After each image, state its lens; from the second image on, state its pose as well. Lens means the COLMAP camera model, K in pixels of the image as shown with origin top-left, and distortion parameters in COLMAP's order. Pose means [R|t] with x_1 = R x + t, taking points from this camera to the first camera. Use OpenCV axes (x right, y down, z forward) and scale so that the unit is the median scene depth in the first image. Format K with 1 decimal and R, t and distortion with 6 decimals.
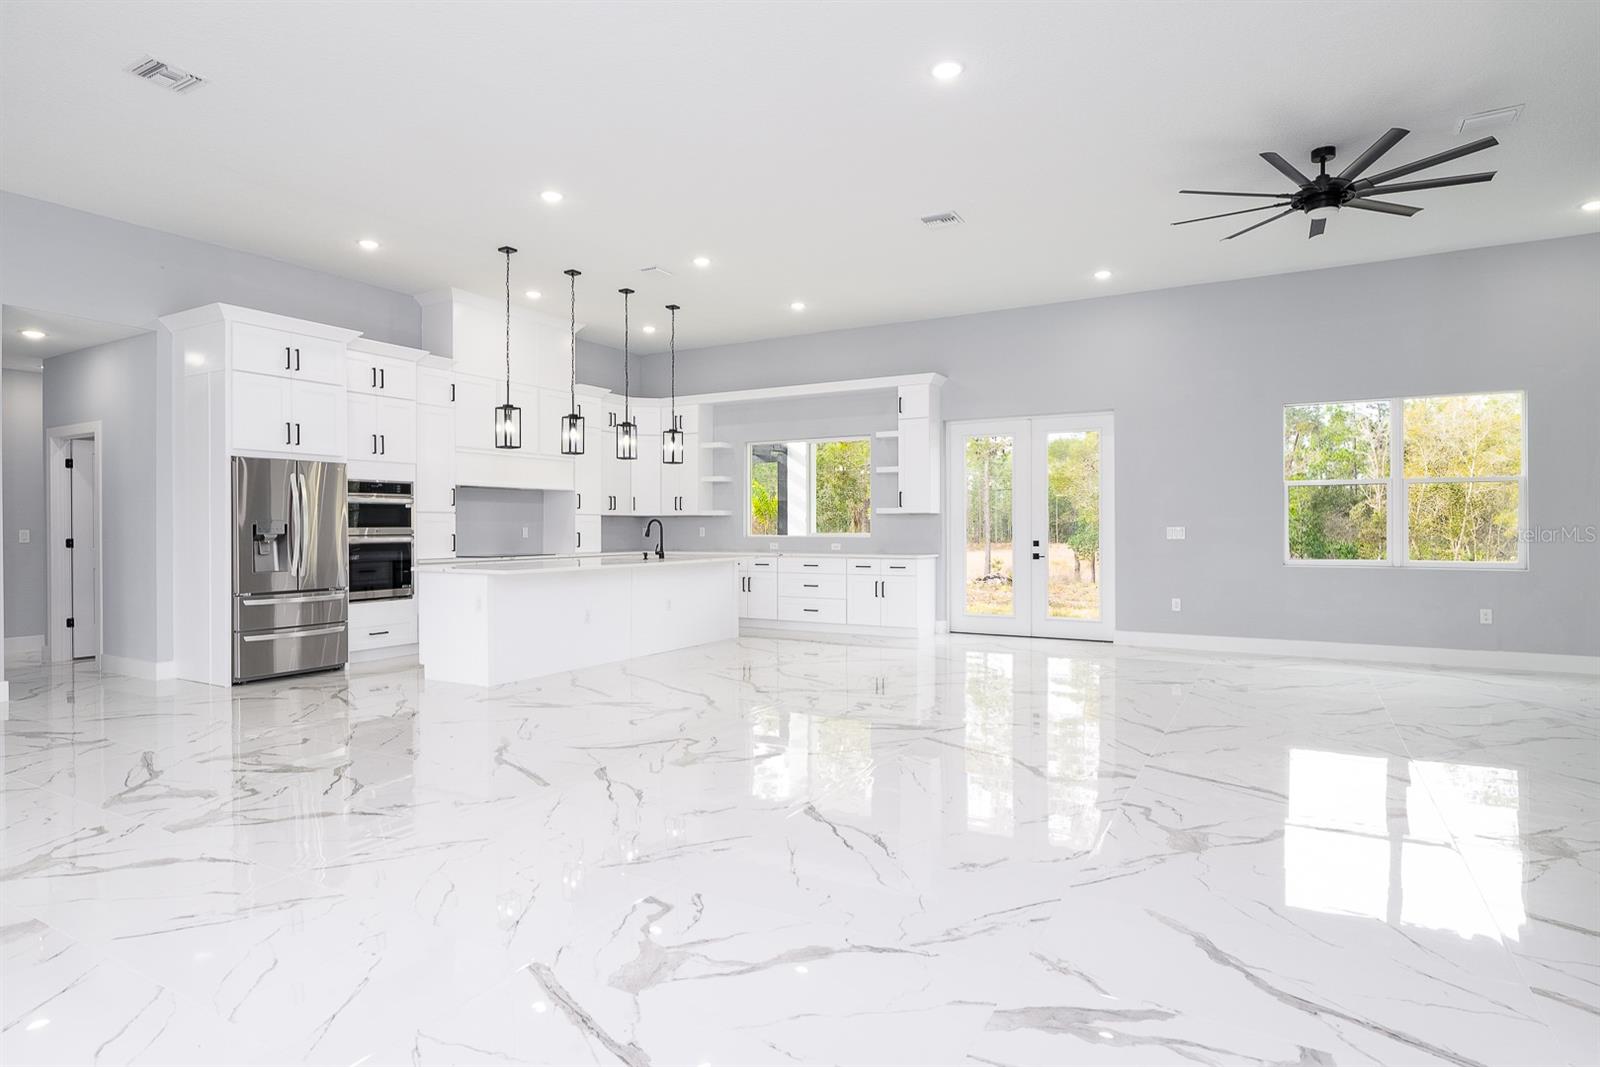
lens RADIAL K [[865.4, 0, 797.3], [0, 865.4, 535.5], [0, 0, 1]] dist [-0.002894, 0.000008]
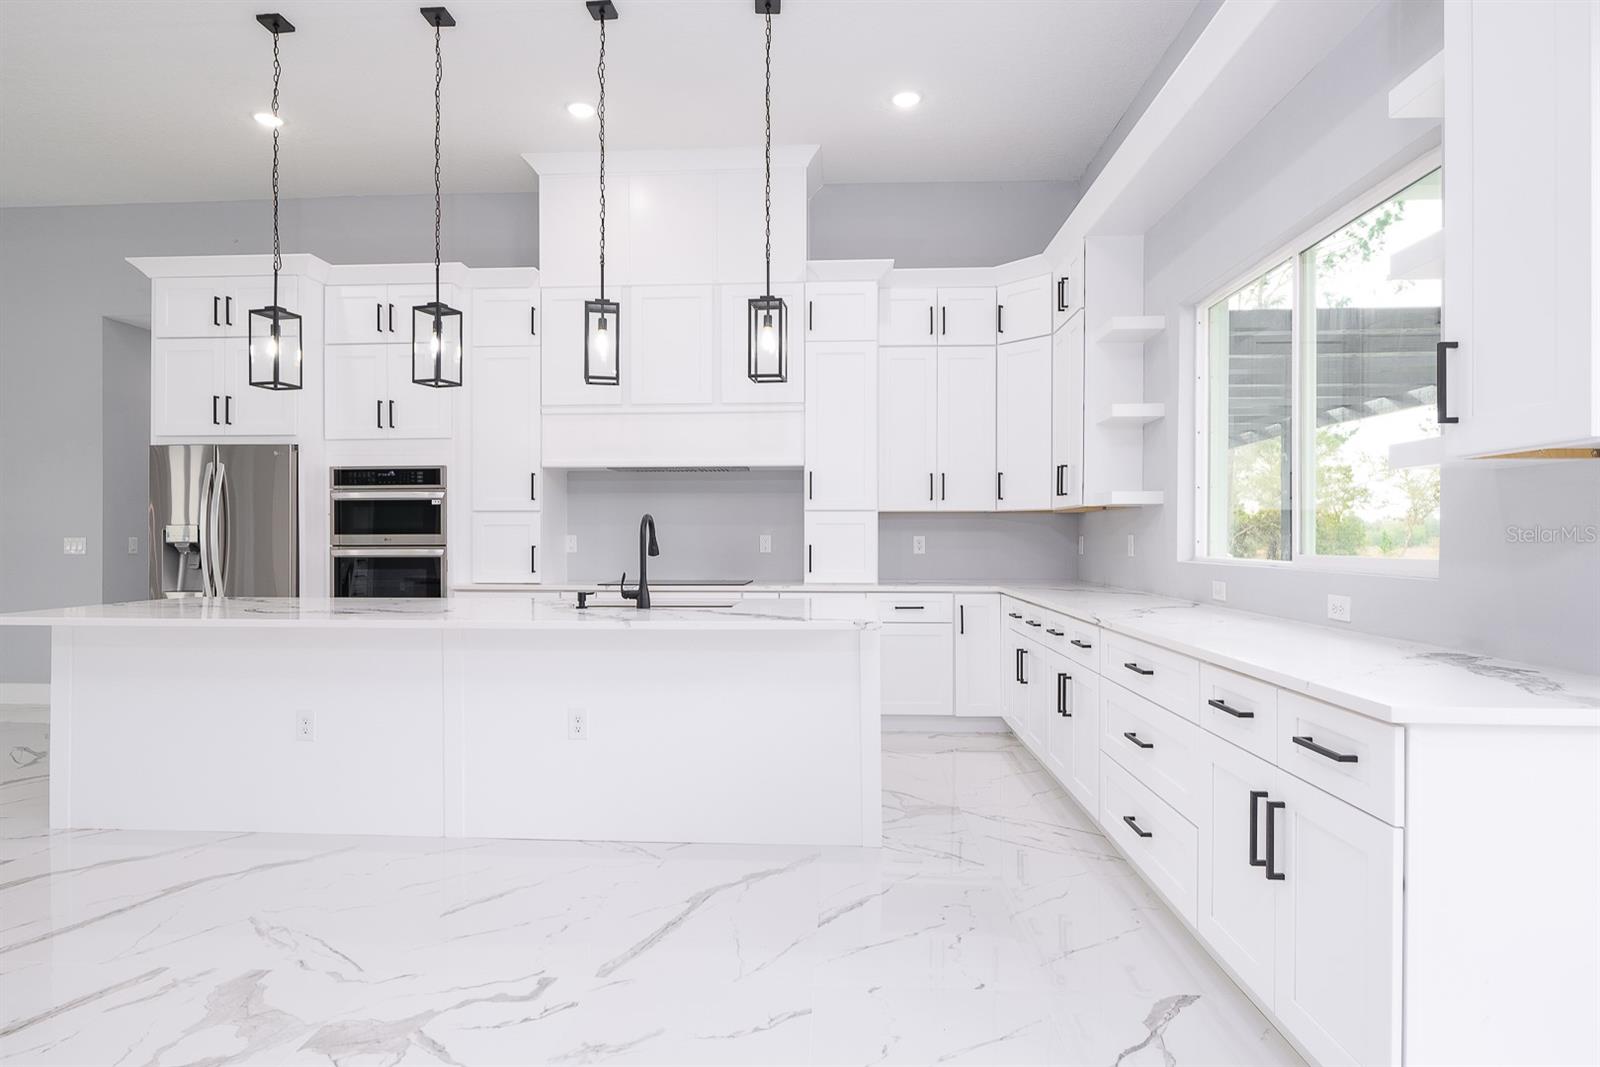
lens RADIAL K [[865.4, 0, 797.6], [0, 865.4, 541.7], [0, 0, 1]] dist [-0.002894, 0.000008]
pose [[0.450371, 0.005888, -0.892822, 0.265912], [-0.009392, 0.999954, 0.001856, -0.007540], [0.892792, 0.007550, 0.450406, 0.945224]]
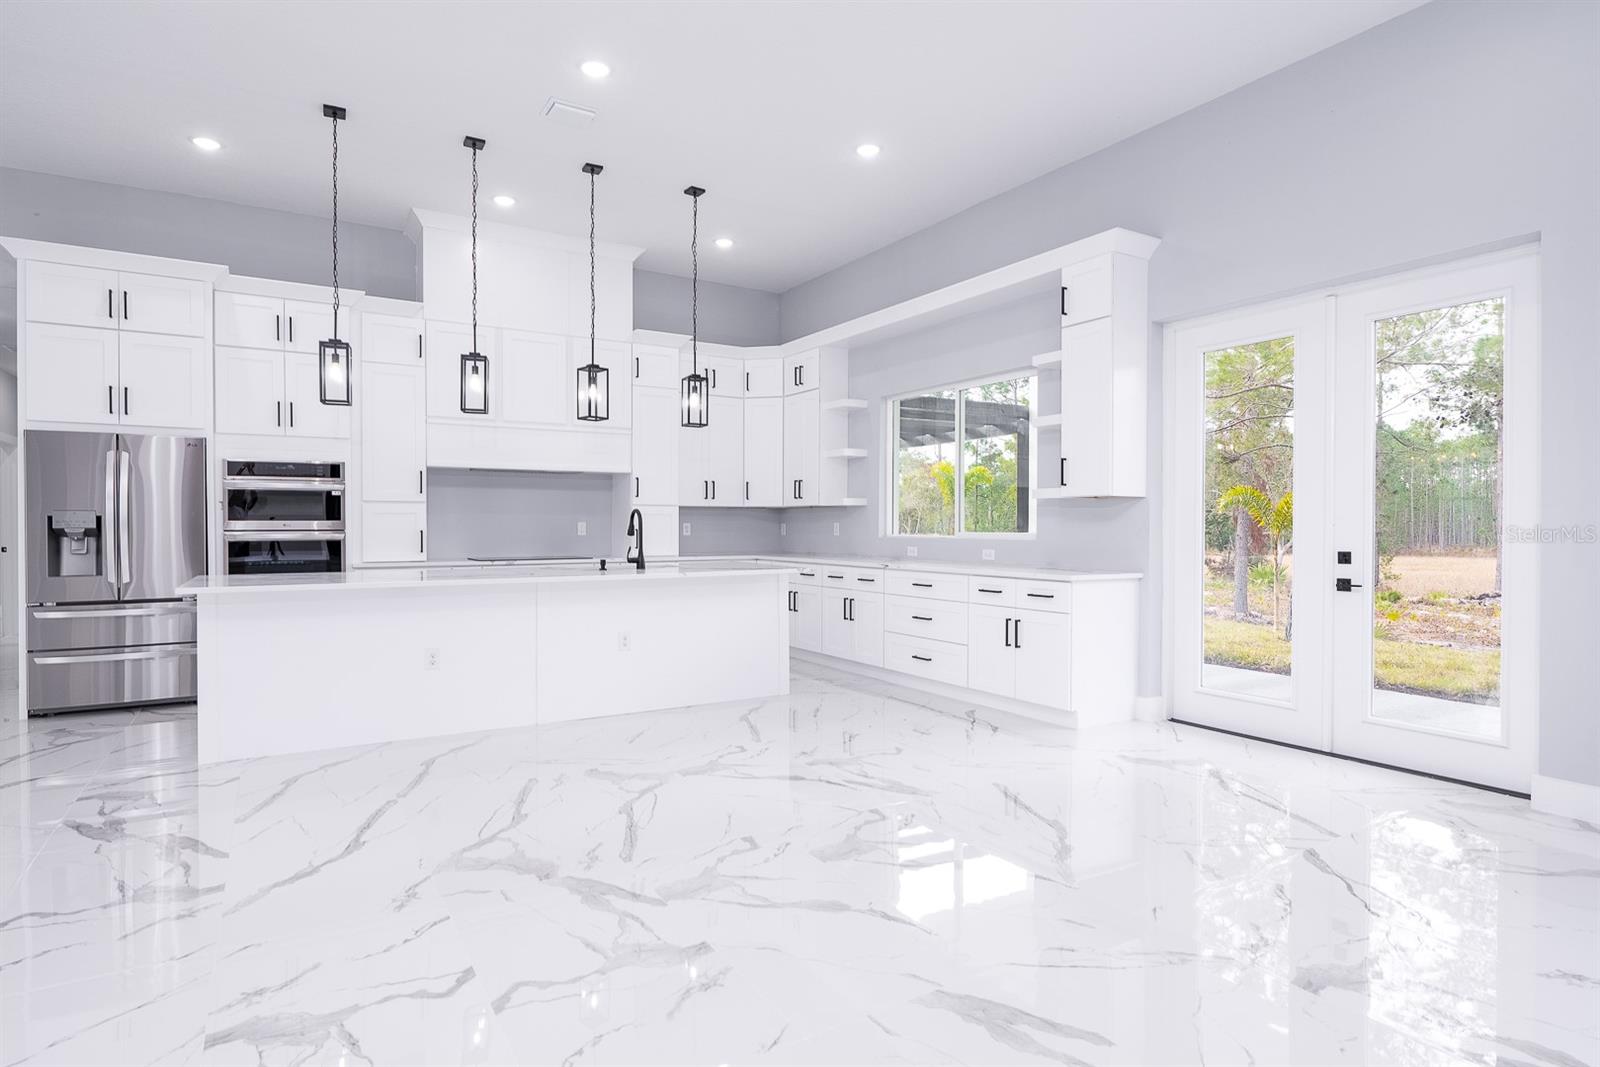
lens RADIAL K [[865.4, 0, 797.6], [0, 865.4, 531.6], [0, 0, 1]] dist [-0.002894, 0.000008]
pose [[0.879132, 0.006154, -0.476538, 0.277385], [-0.007460, 0.999972, -0.000847, -0.002091], [0.476520, 0.004300, 0.879153, 0.517298]]
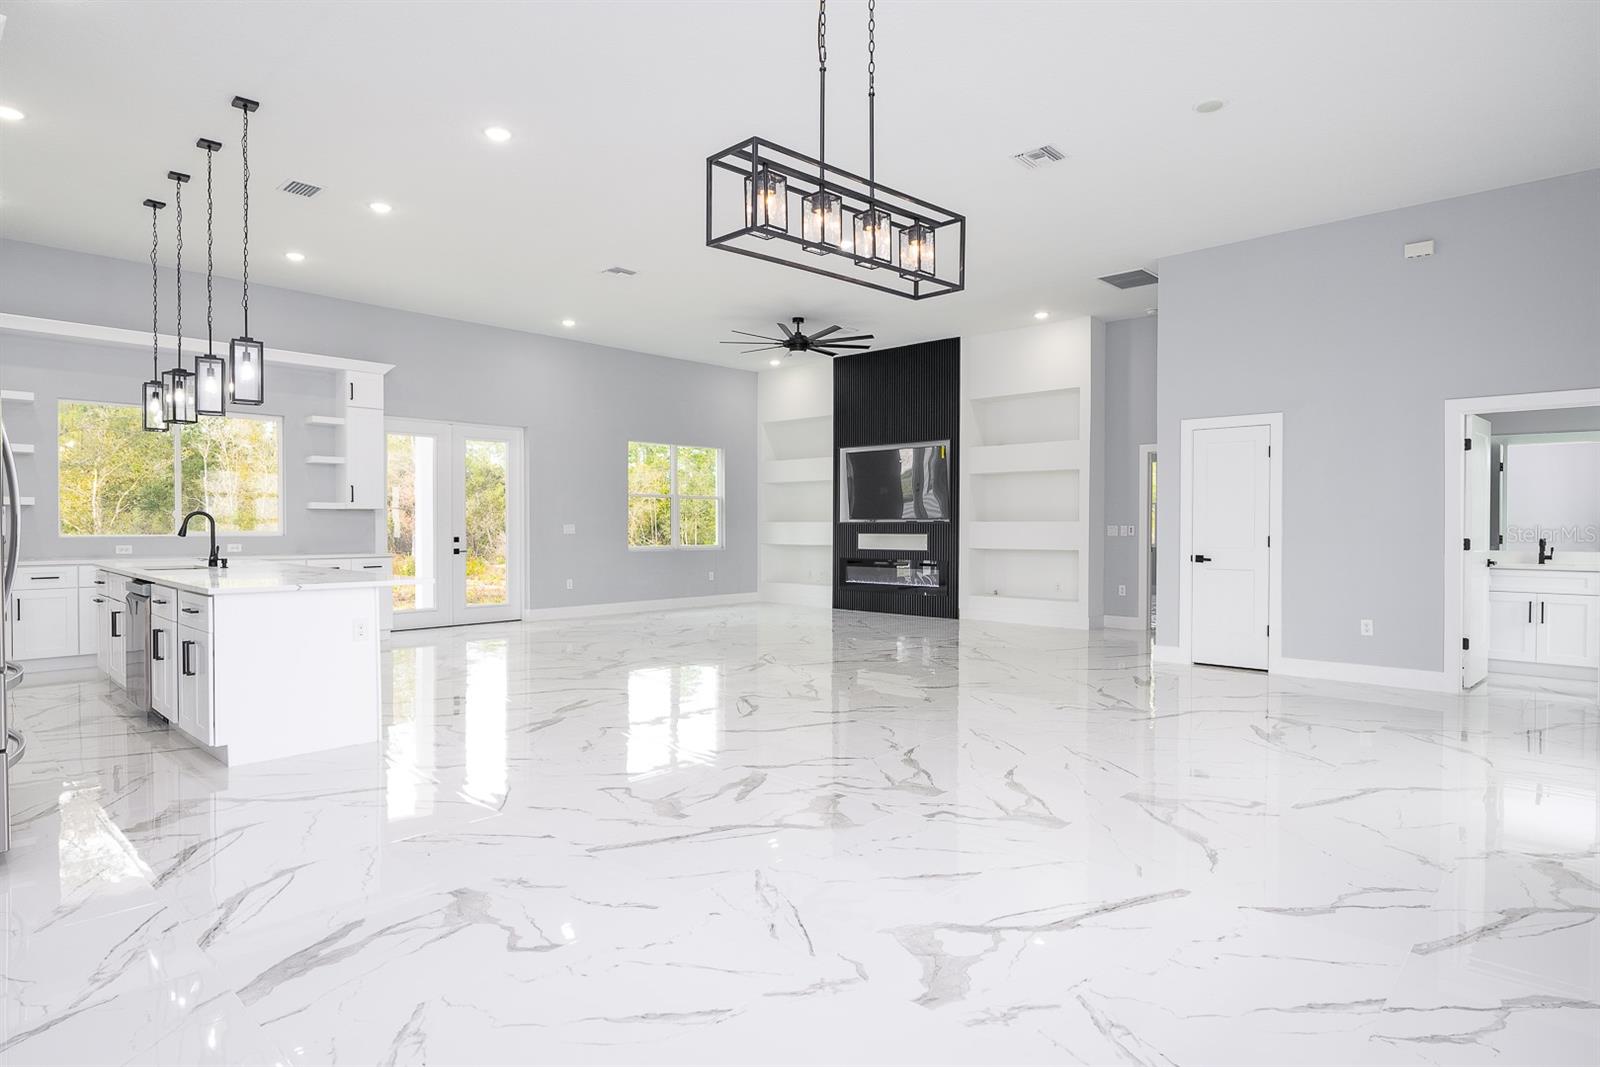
lens RADIAL K [[865.4, 0, 784.6], [0, 865.4, 544.4], [0, 0, 1]] dist [-0.002894, 0.000008]
pose [[0.236672, -0.020322, 0.971377, -0.796631], [0.006657, 0.999792, 0.019294, -0.002547], [-0.971567, 0.001900, 0.236758, 0.397626]]
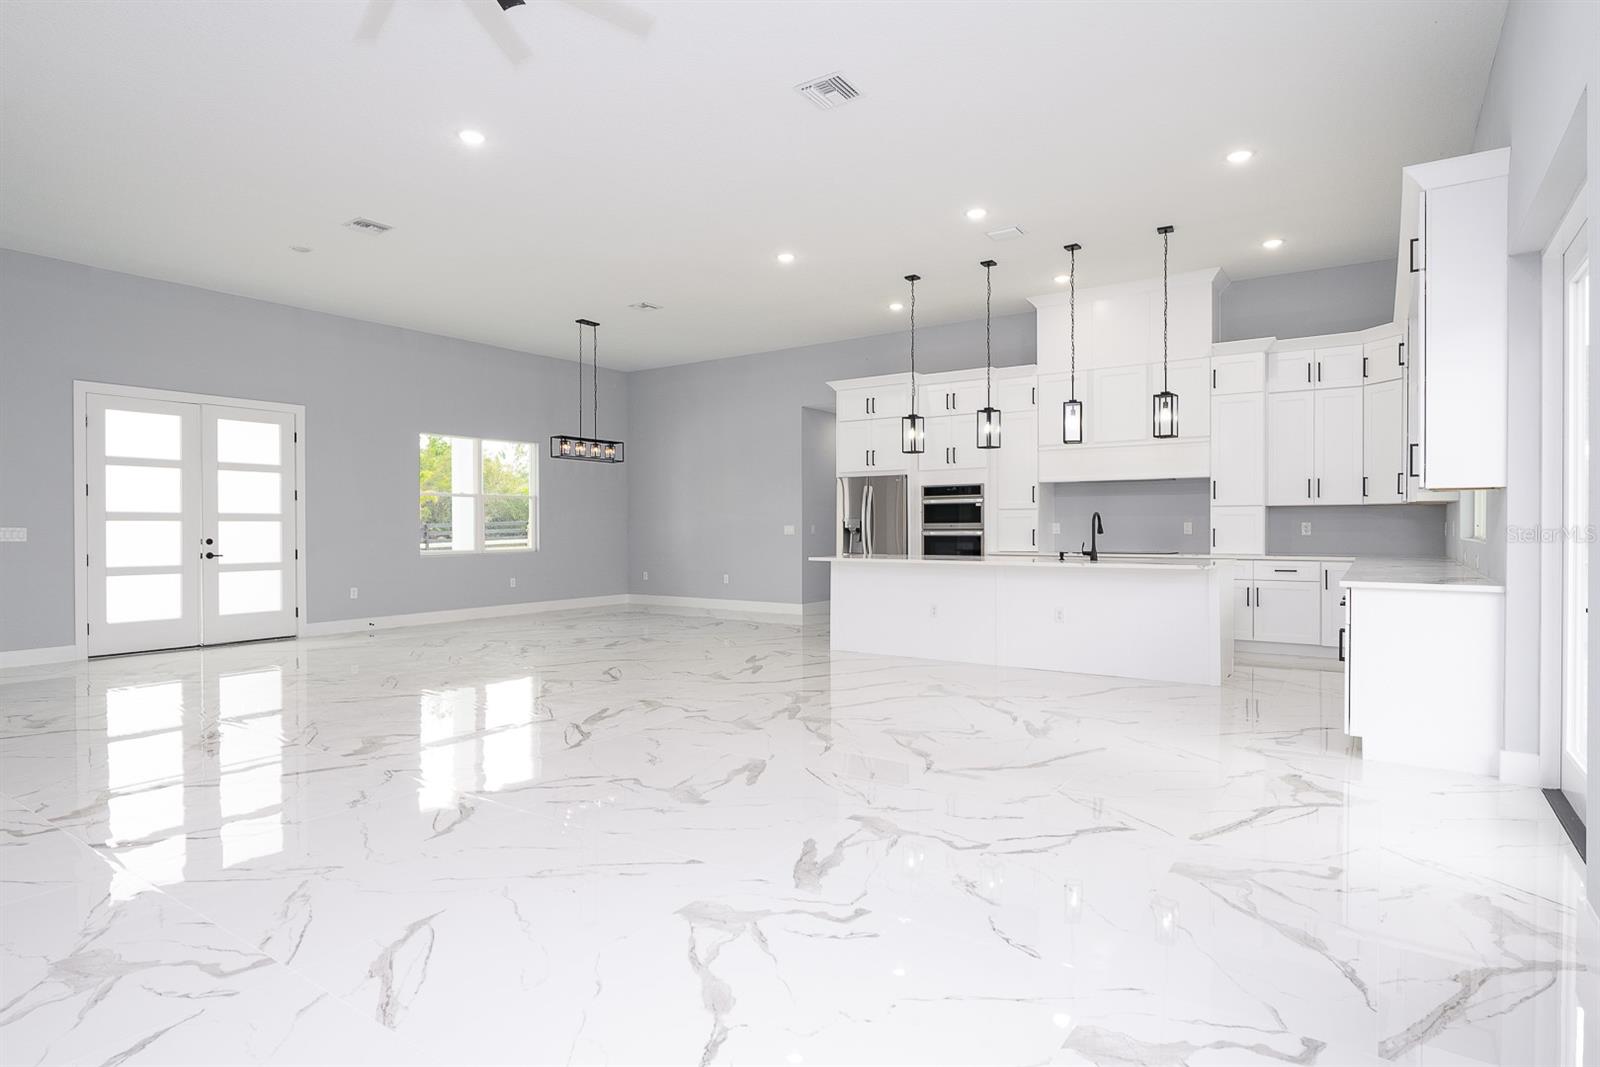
lens RADIAL K [[865.4, 0, 790.5], [0, 865.4, 531.6], [0, 0, 1]] dist [-0.002894, 0.000008]
pose [[-0.087209, 0.008883, -0.996150, 0.727264], [-0.006109, 0.999937, 0.009452, -0.007083], [0.996171, 0.006909, -0.087149, 0.846902]]
